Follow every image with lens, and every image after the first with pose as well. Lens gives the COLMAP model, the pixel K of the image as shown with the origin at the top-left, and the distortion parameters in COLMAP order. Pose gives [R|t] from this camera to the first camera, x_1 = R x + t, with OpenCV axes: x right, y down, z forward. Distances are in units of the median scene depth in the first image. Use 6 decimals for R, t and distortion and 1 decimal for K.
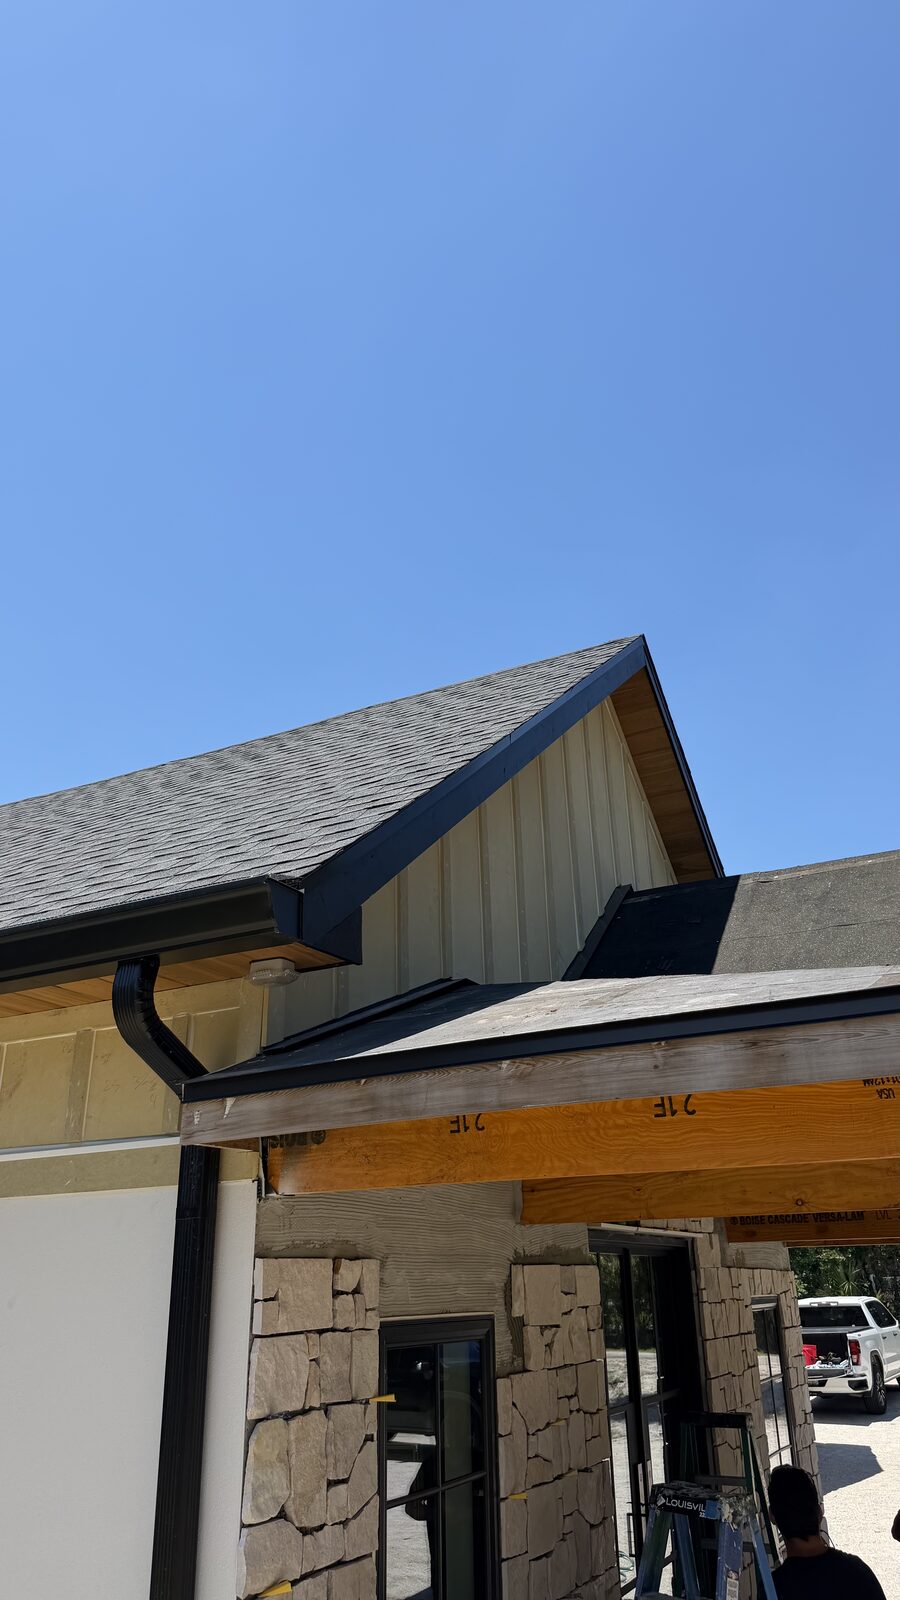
lens RADIAL K [[1099.6, 0, 450.0], [0, 1099.6, 800.0], [0, 0, 1]] dist [0.001767, -0.026278]
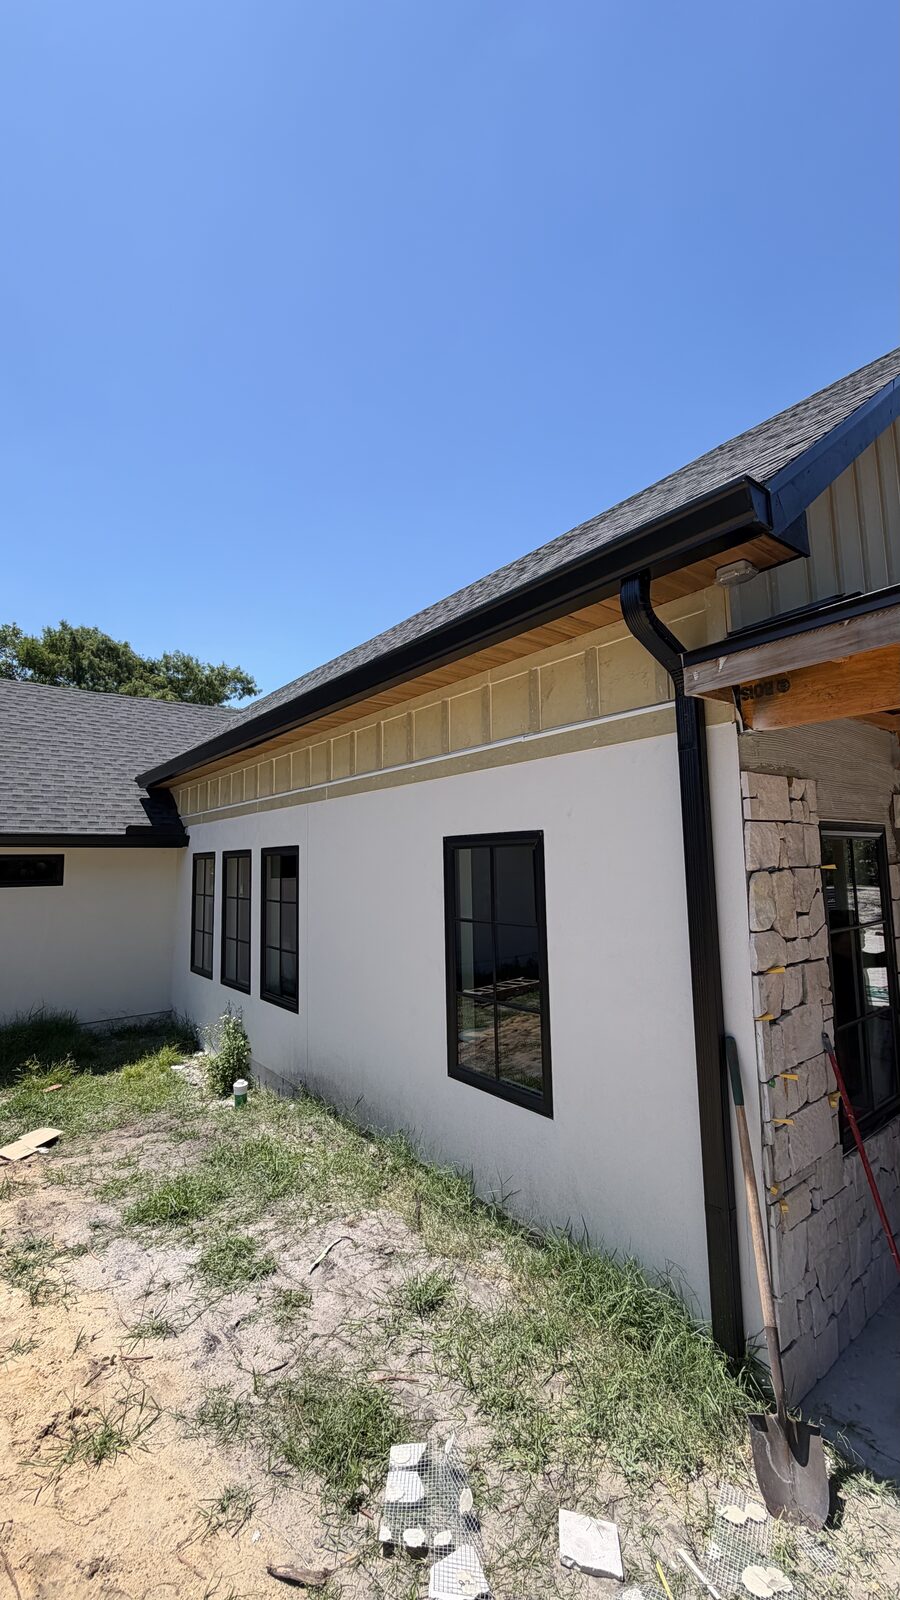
lens RADIAL K [[618.7, 0, 450.0], [0, 618.7, 800.0], [0, 0, 1]] dist [0.000453, 0.000009]
pose [[0.899131, -0.033483, -0.436396, -0.162611], [0.176876, 0.939821, 0.292319, 0.142076], [0.400347, -0.340021, 0.850945, 0.136352]]
